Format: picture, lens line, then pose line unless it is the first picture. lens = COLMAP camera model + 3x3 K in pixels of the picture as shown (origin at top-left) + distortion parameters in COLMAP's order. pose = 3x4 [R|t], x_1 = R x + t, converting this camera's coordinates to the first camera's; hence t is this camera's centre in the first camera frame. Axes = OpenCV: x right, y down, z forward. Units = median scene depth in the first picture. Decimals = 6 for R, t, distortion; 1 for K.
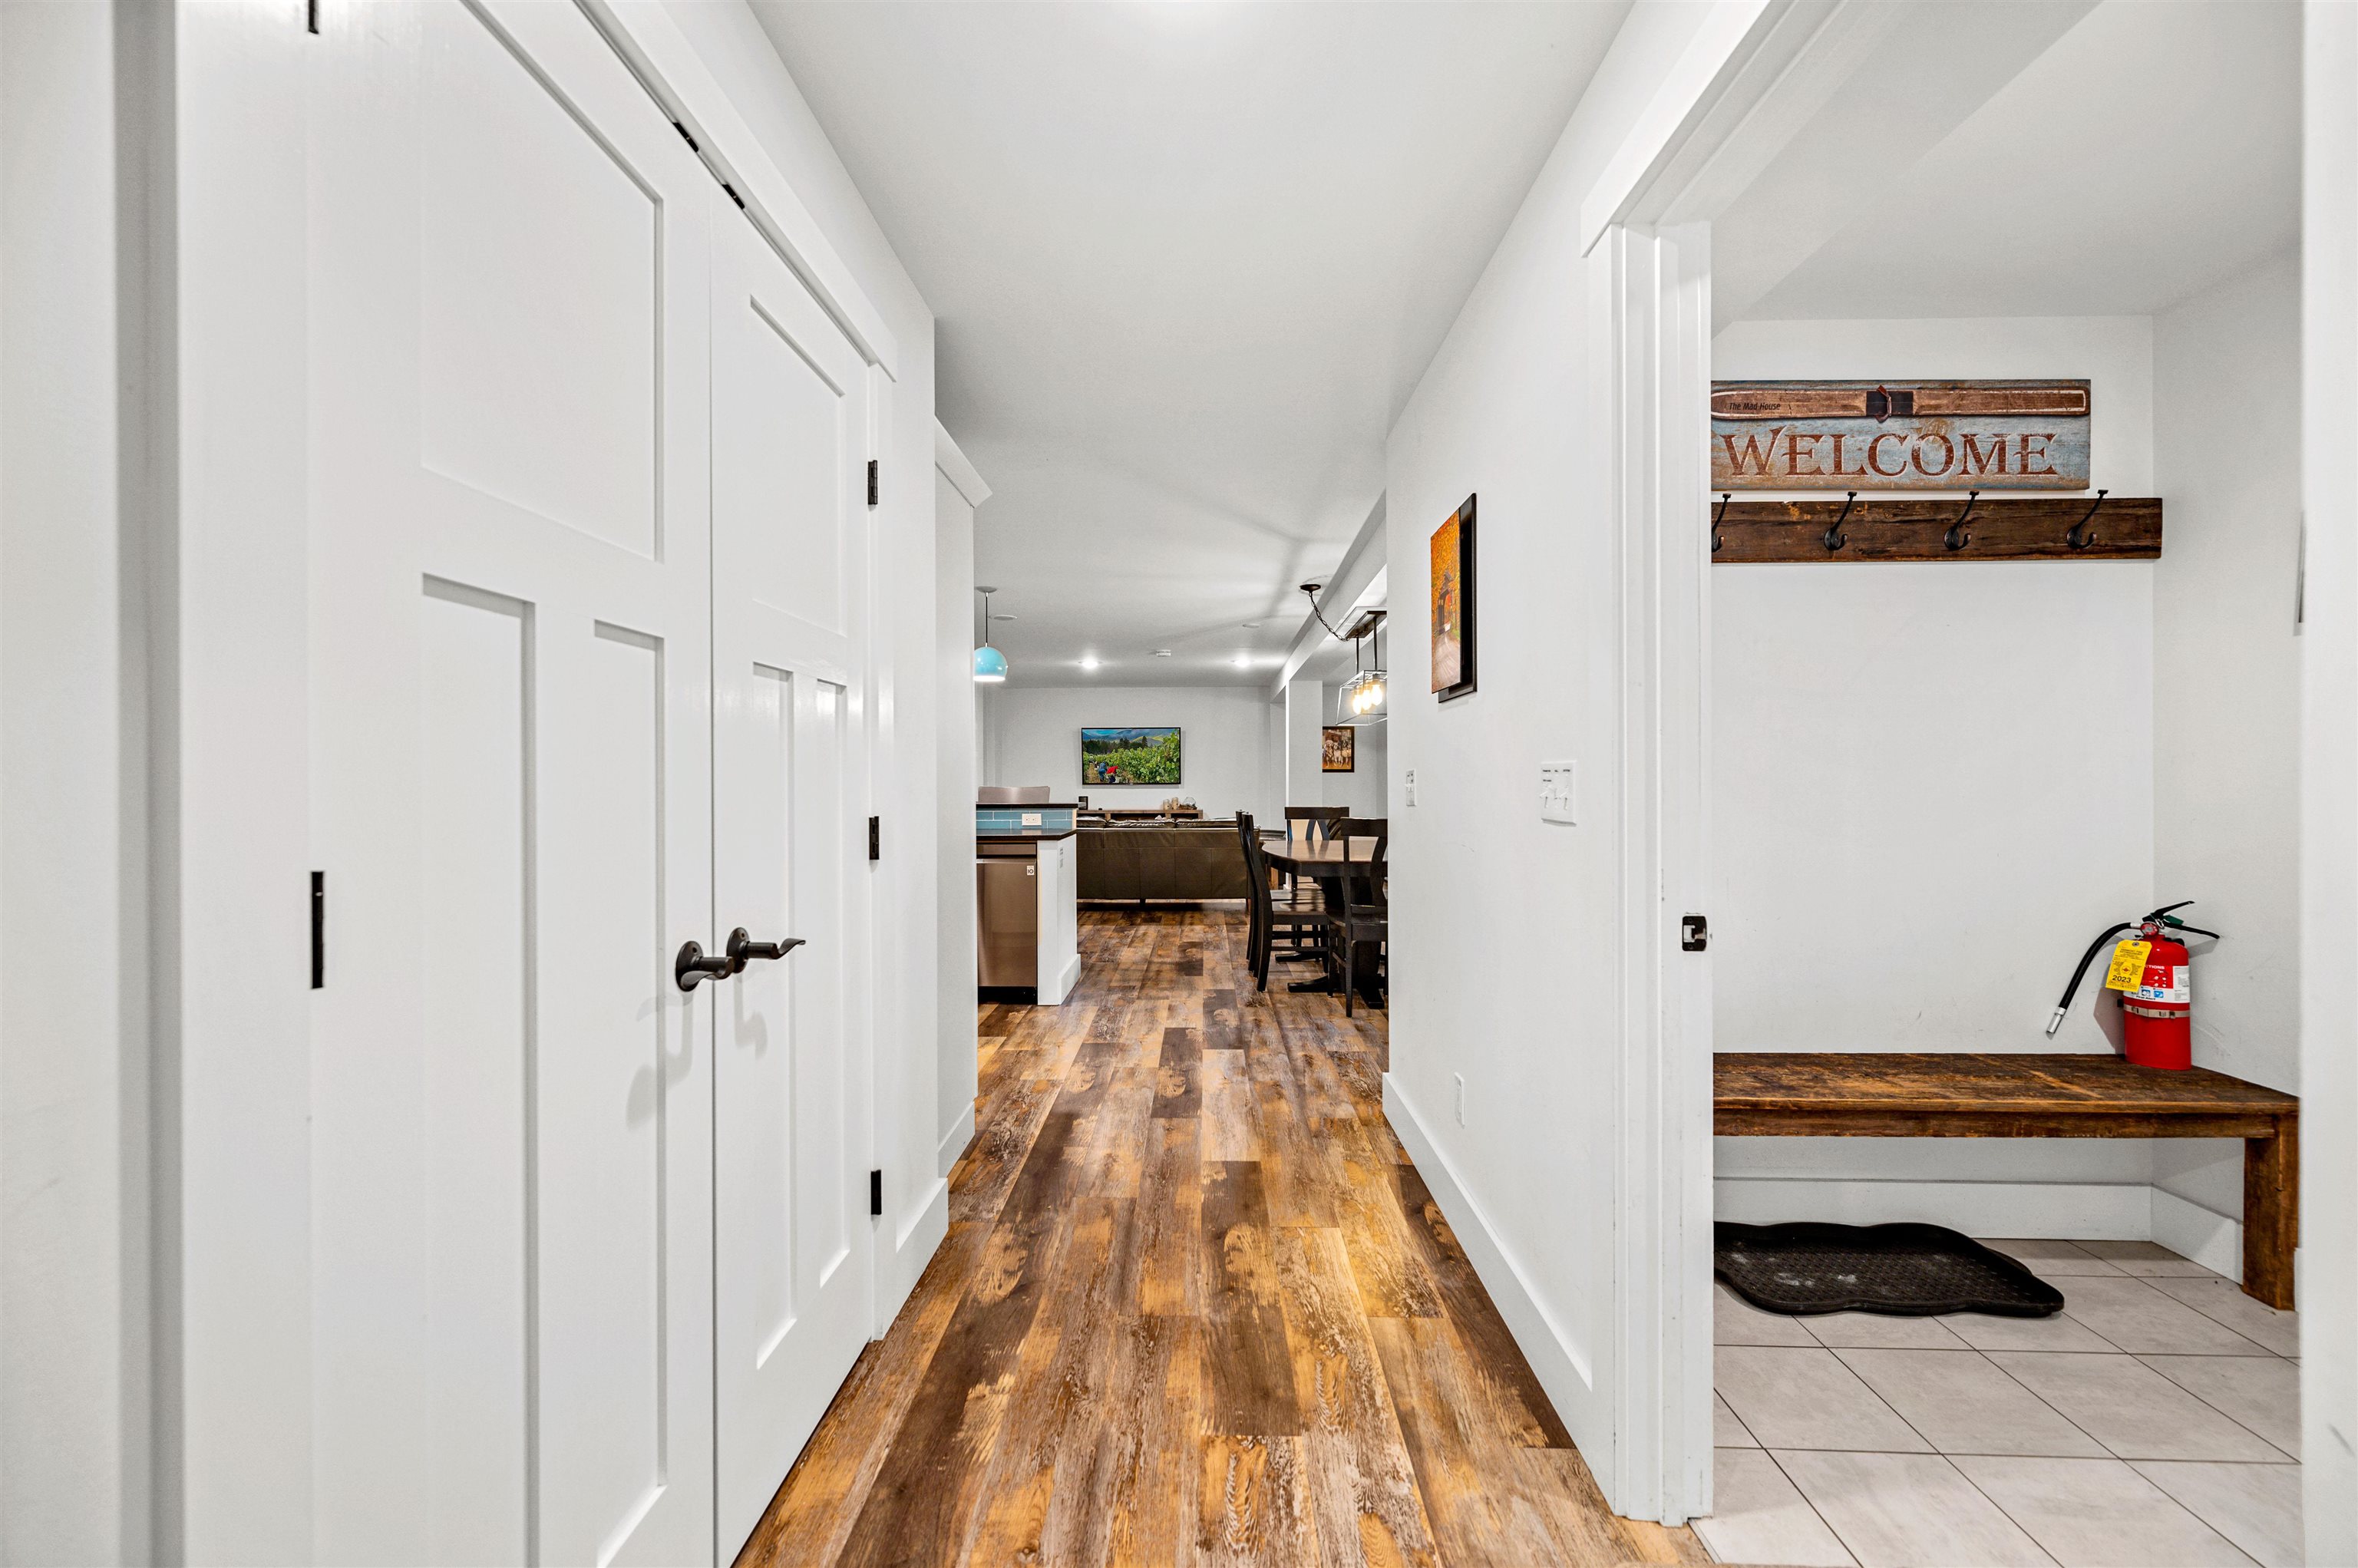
lens RADIAL K [[969.0, 0, 1179.0], [0, 969.0, 784.0], [0, 0, 1]] dist [-0.000763, 0.000043]
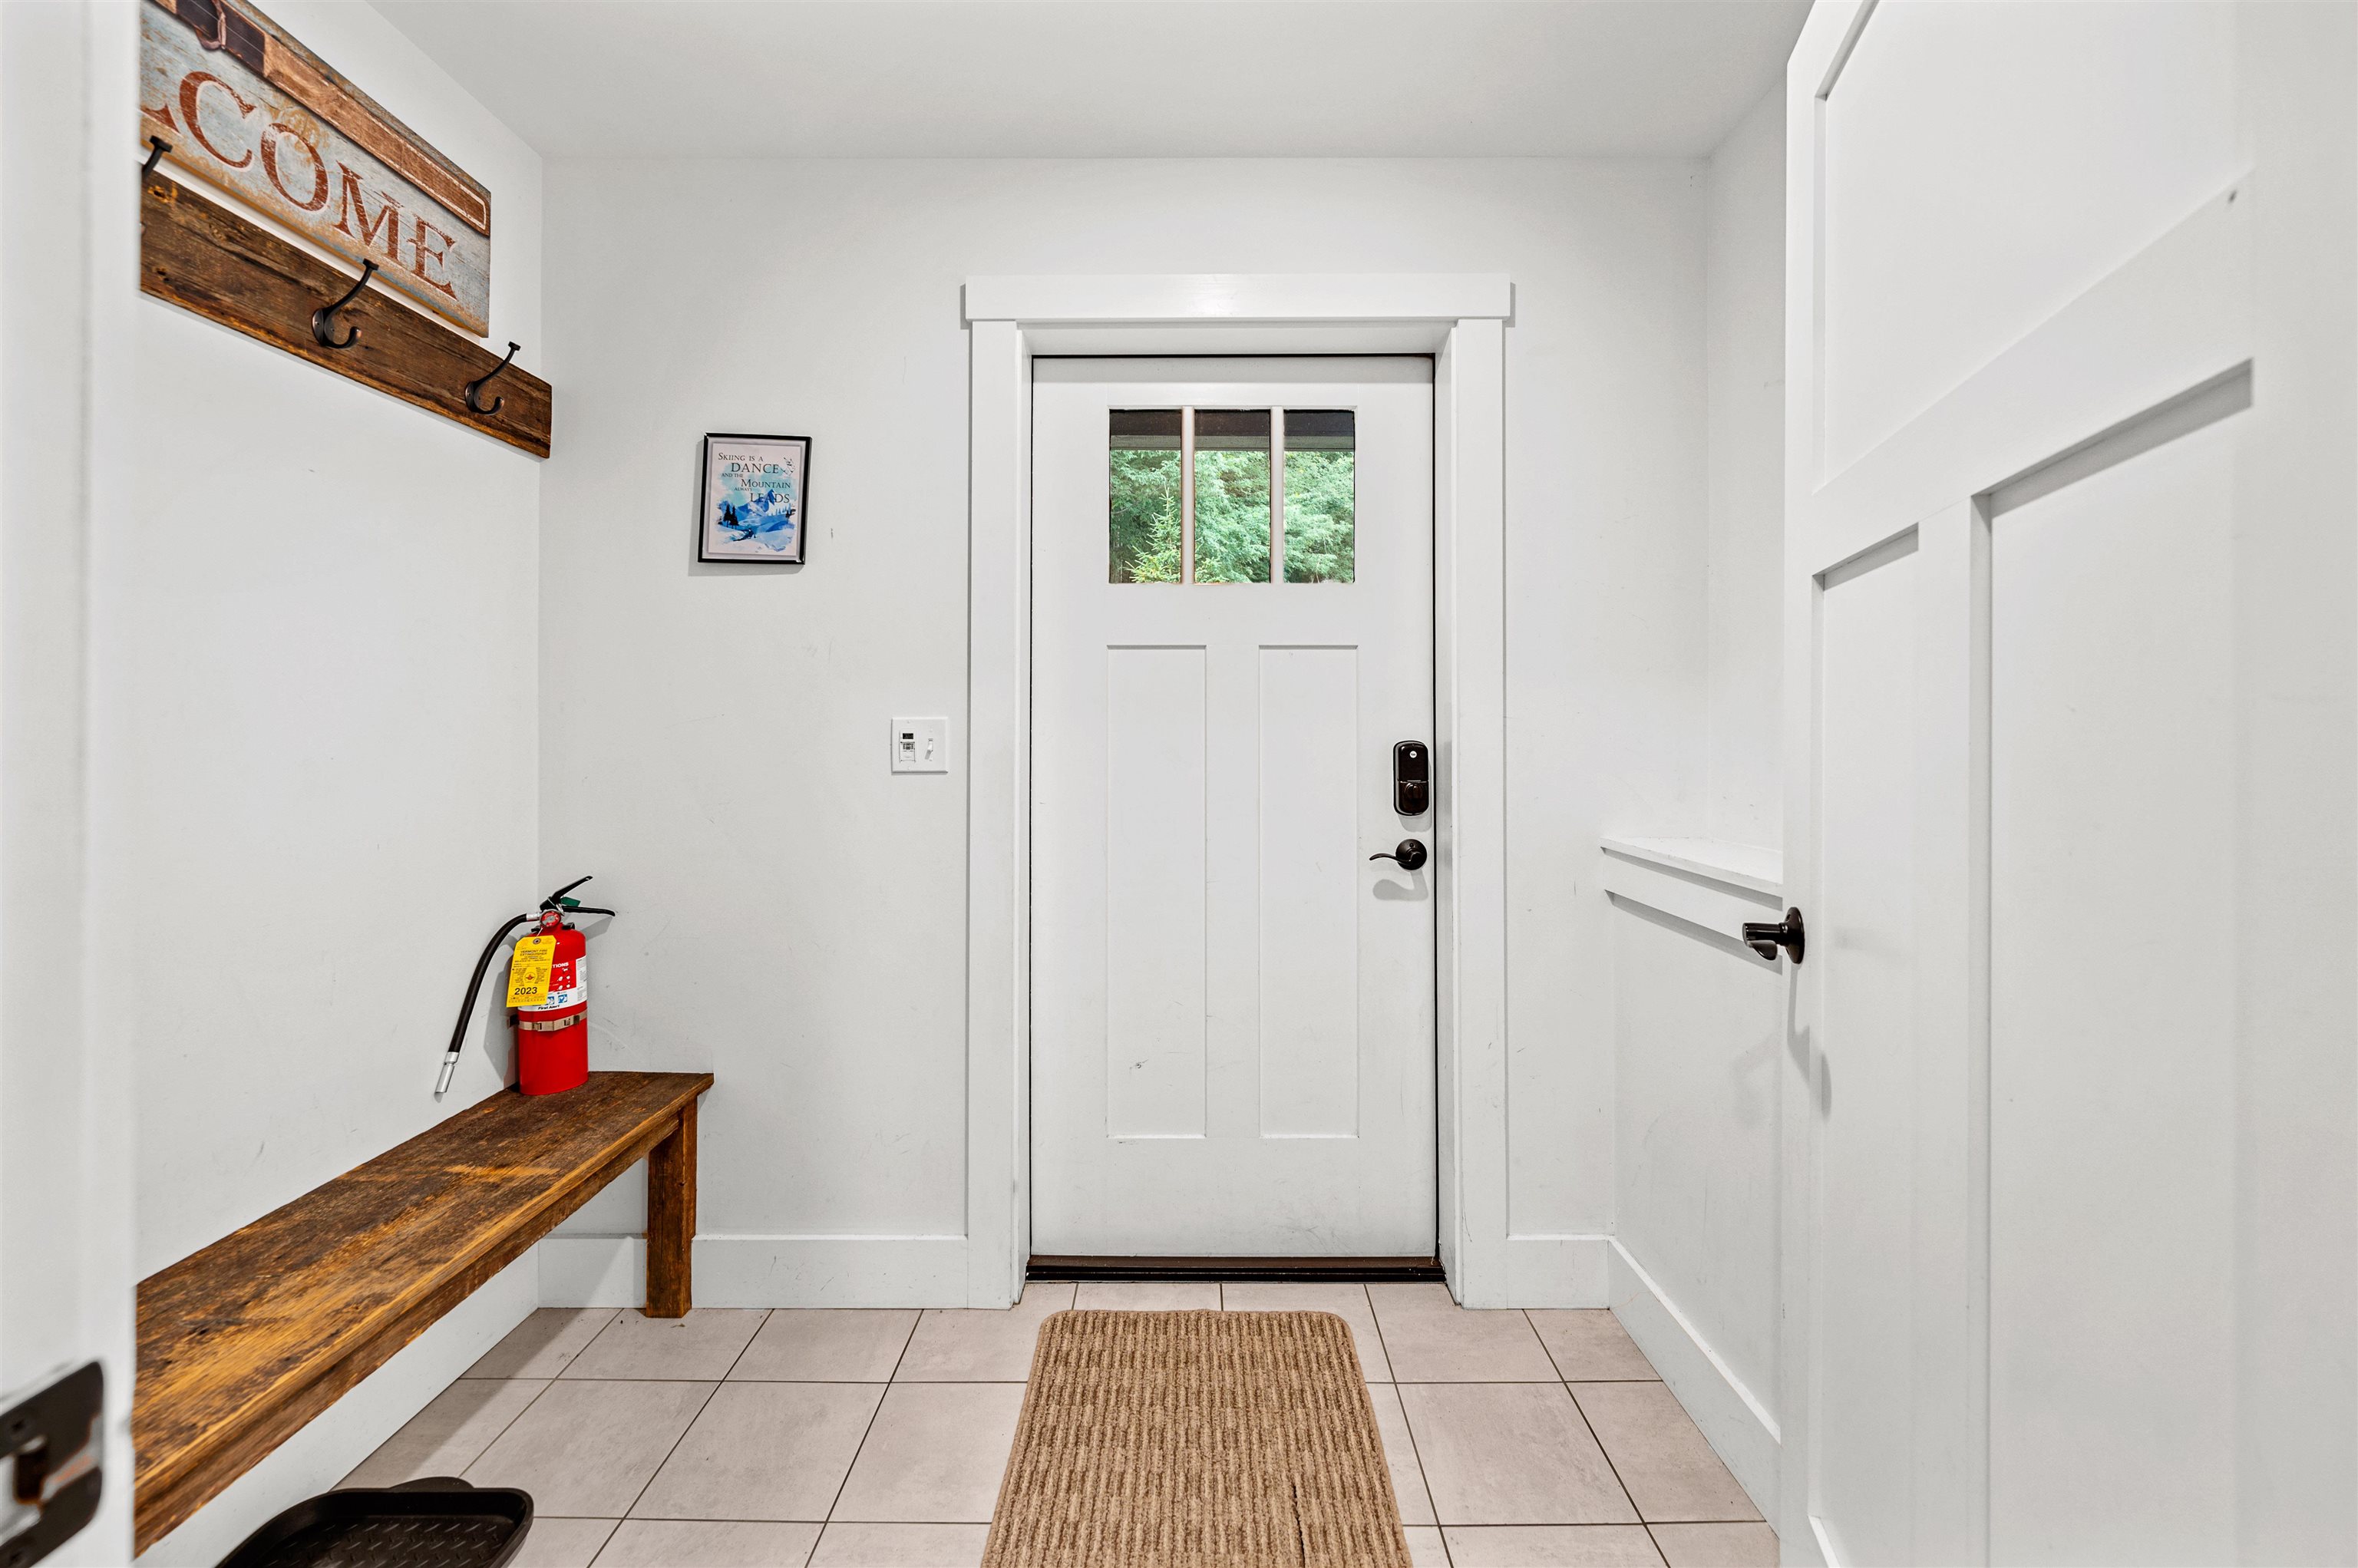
lens RADIAL K [[956.0, 0, 1181.6], [0, 956.0, 722.2], [0, 0, 1]] dist [-0.003357, 0.002518]
pose [[-0.025220, 0.009982, 0.999632, 0.198225], [-0.002198, 0.999947, -0.010041, -0.004384], [-0.999680, -0.002451, -0.025197, 0.486902]]
